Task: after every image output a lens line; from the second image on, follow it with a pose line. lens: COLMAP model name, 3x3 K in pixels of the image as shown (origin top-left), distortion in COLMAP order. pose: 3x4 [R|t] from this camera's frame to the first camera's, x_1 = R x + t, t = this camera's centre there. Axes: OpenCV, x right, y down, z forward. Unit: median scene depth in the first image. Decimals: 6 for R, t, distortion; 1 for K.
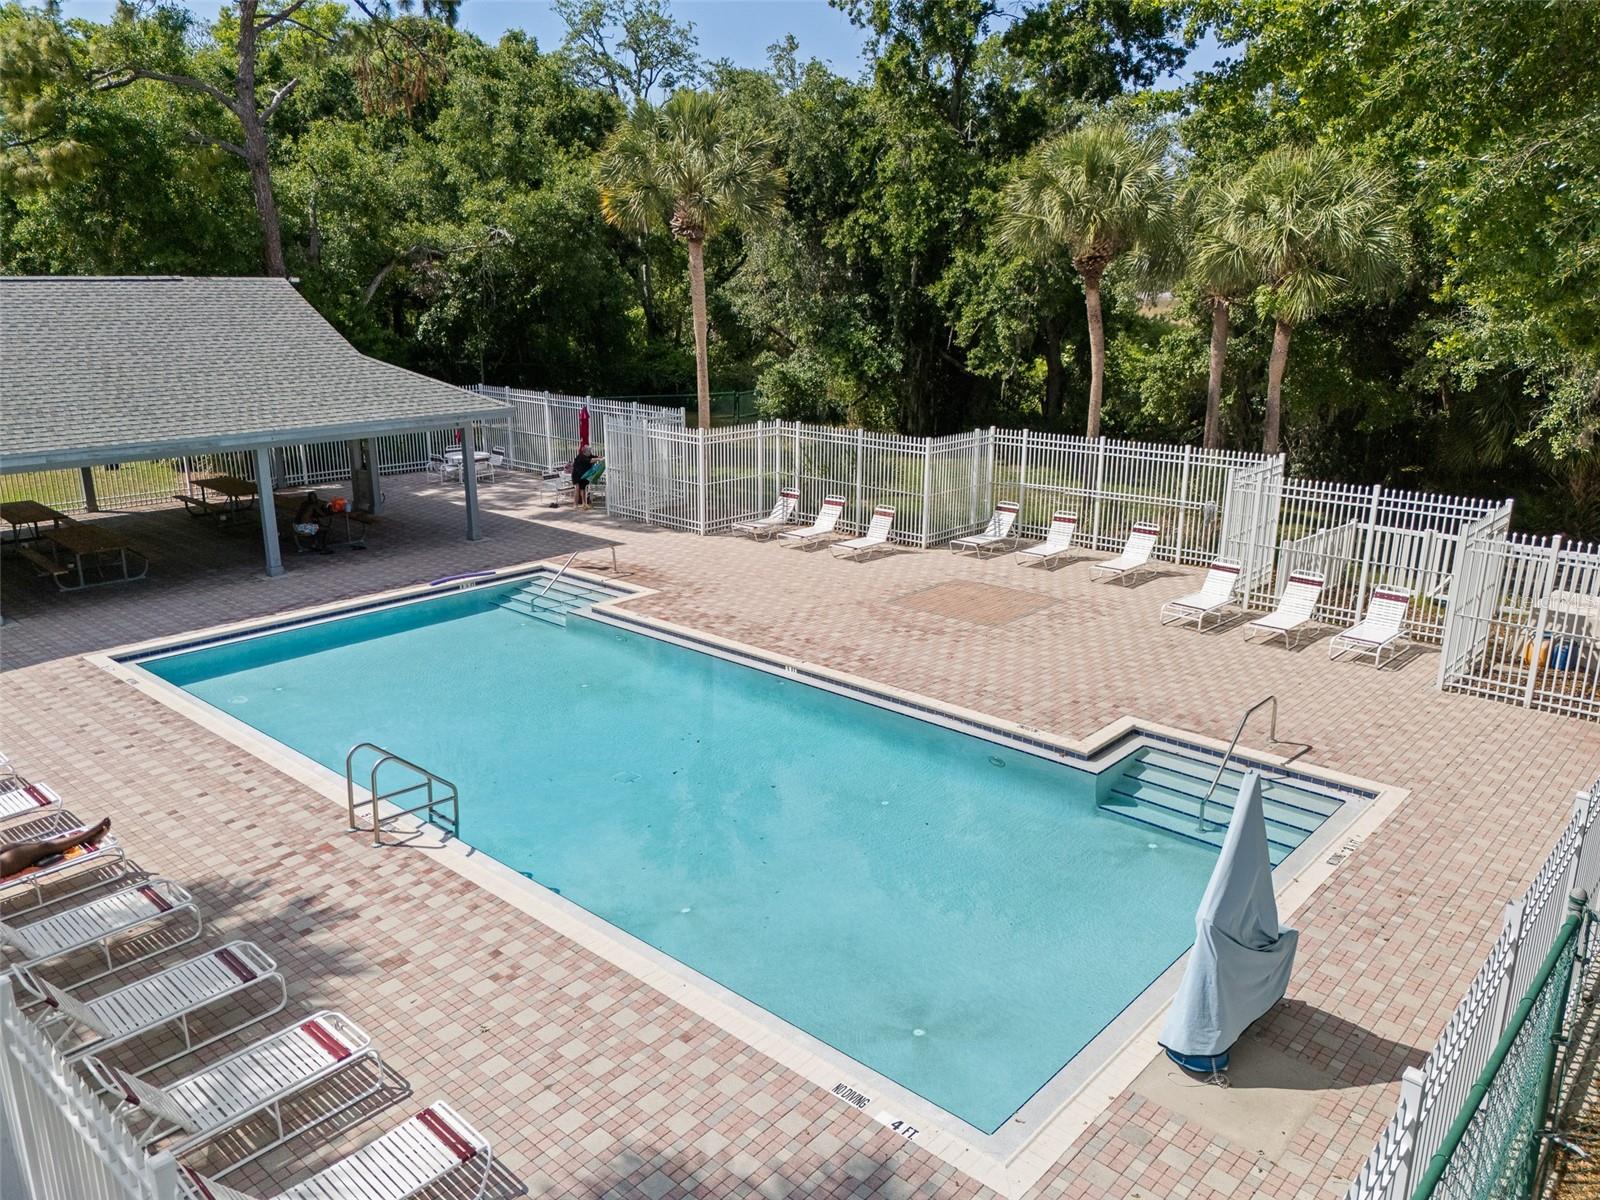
lens RADIAL K [[1169.9, 0, 799.6], [0, 1169.9, 595.8], [0, 0, 1]] dist [0.034469, 0.001514]
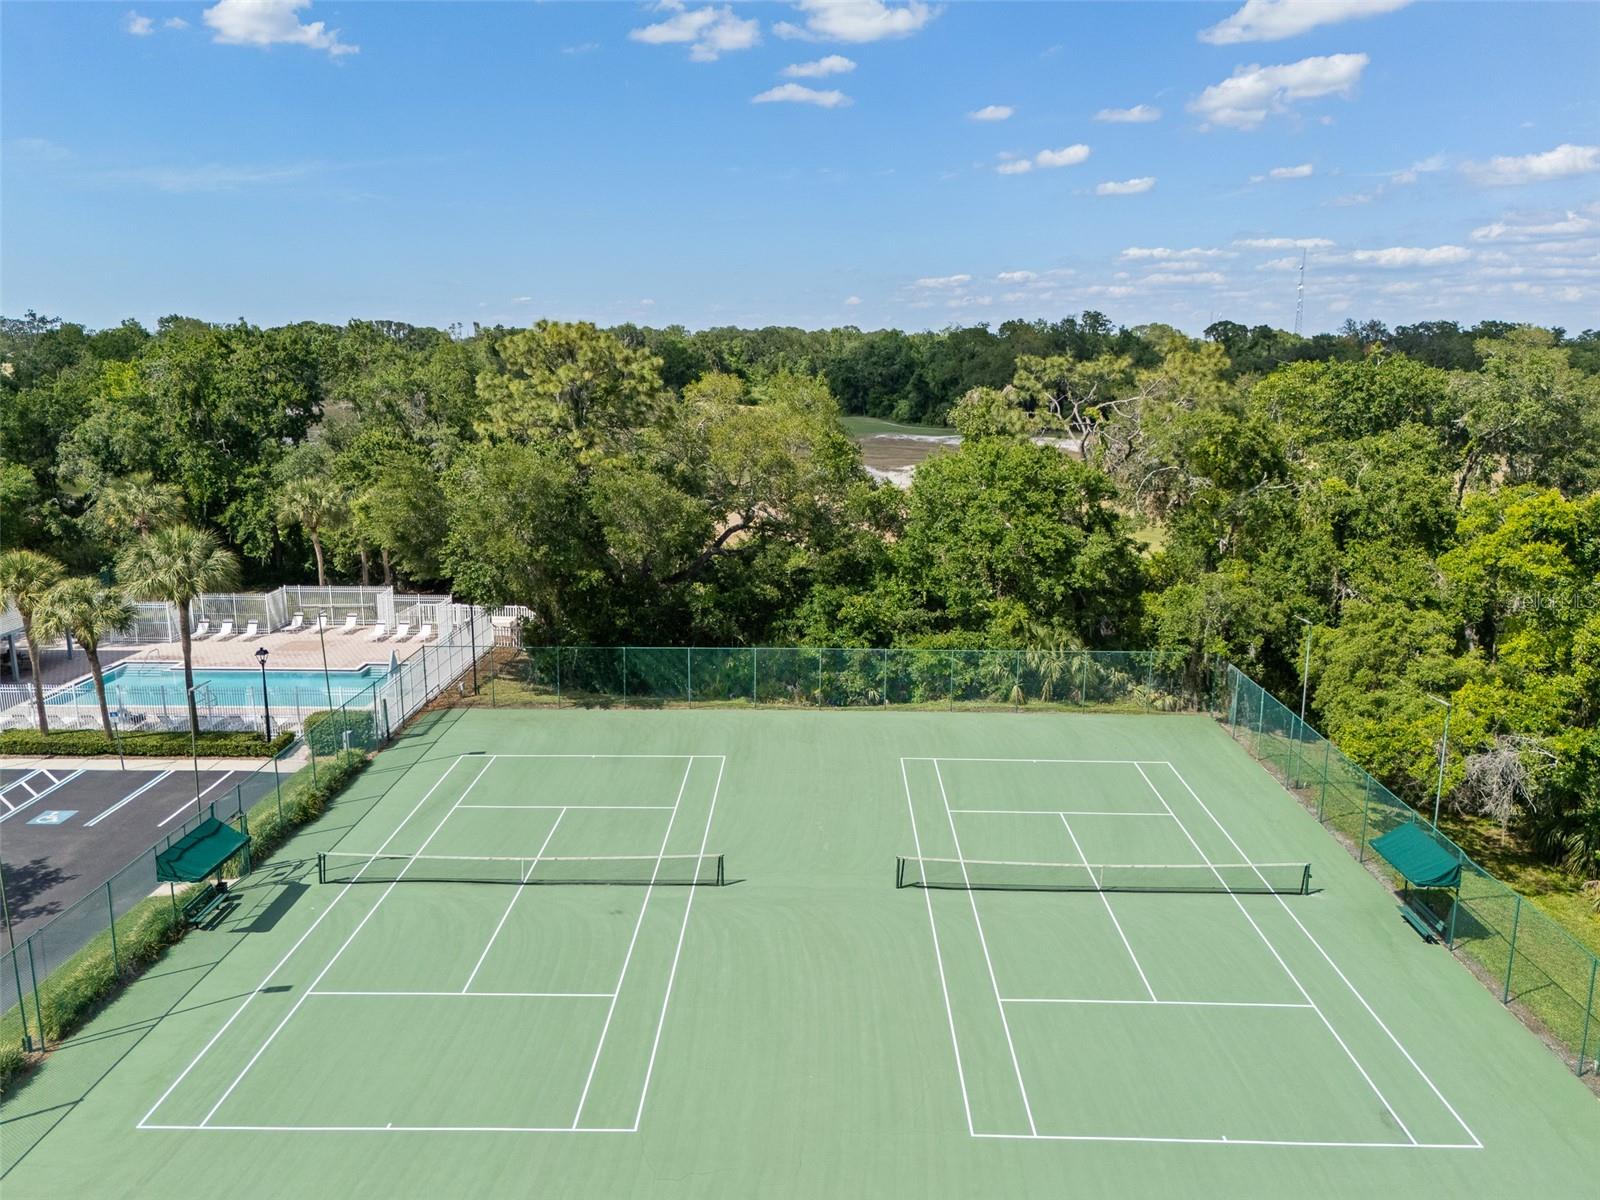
lens RADIAL K [[1169.9, 0, 799.2], [0, 1169.9, 593.2], [0, 0, 1]] dist [0.034469, 0.001514]
pose [[0.753981, -0.131608, 0.643578, -0.707761], [0.173289, 0.984870, -0.001616, 0.083546], [-0.633628, 0.112743, 0.765379, -1.868939]]
